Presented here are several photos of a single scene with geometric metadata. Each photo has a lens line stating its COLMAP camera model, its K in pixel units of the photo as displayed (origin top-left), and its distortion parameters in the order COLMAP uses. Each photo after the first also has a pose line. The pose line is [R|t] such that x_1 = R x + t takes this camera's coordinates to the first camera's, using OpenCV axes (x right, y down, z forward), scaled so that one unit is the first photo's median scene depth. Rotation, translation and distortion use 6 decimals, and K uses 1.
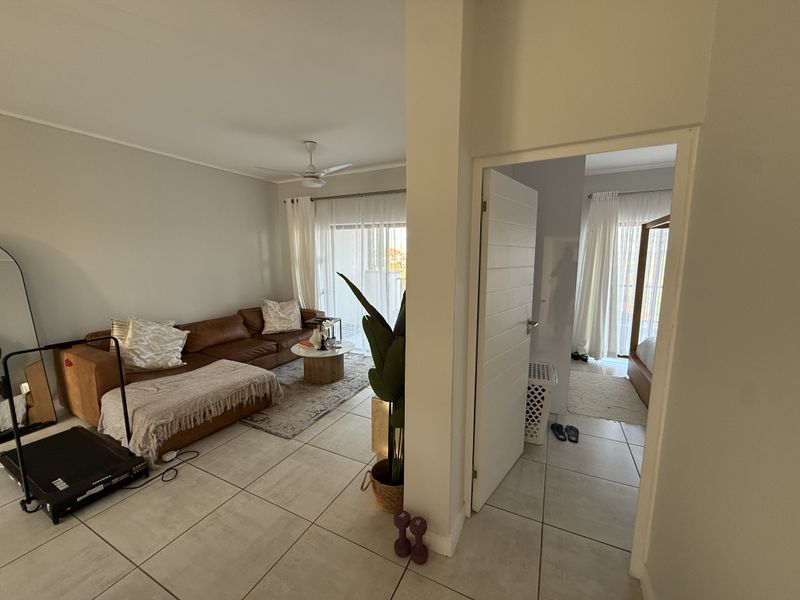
lens RADIAL K [[315.2, 0, 398.4], [0, 315.2, 297.0], [0, 0, 1]] dist [0.009453, 0.000130]
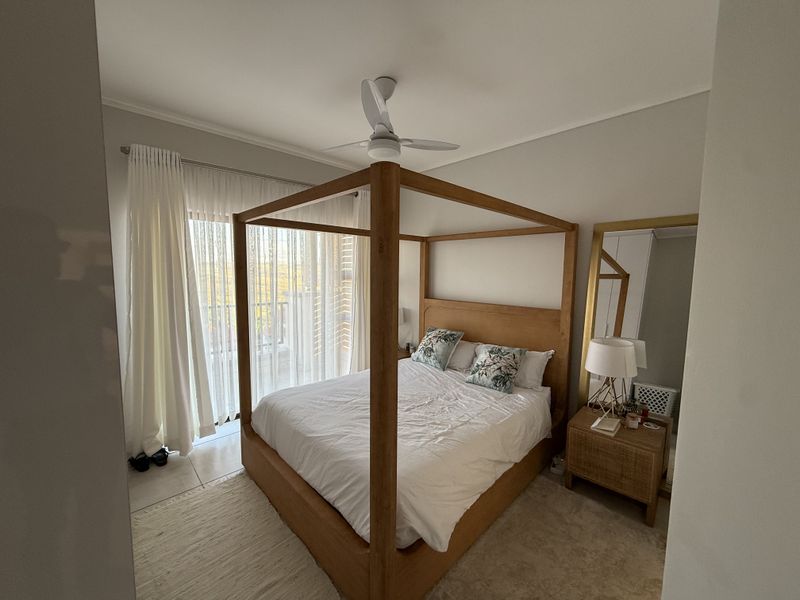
lens RADIAL K [[315.2, 0, 400.1], [0, 315.2, 297.5], [0, 0, 1]] dist [0.009453, 0.000130]
pose [[0.336968, -0.079381, 0.938164, 0.180434], [0.116994, 0.992247, 0.041935, -0.037190], [-0.934219, 0.095628, 0.343643, 0.304987]]
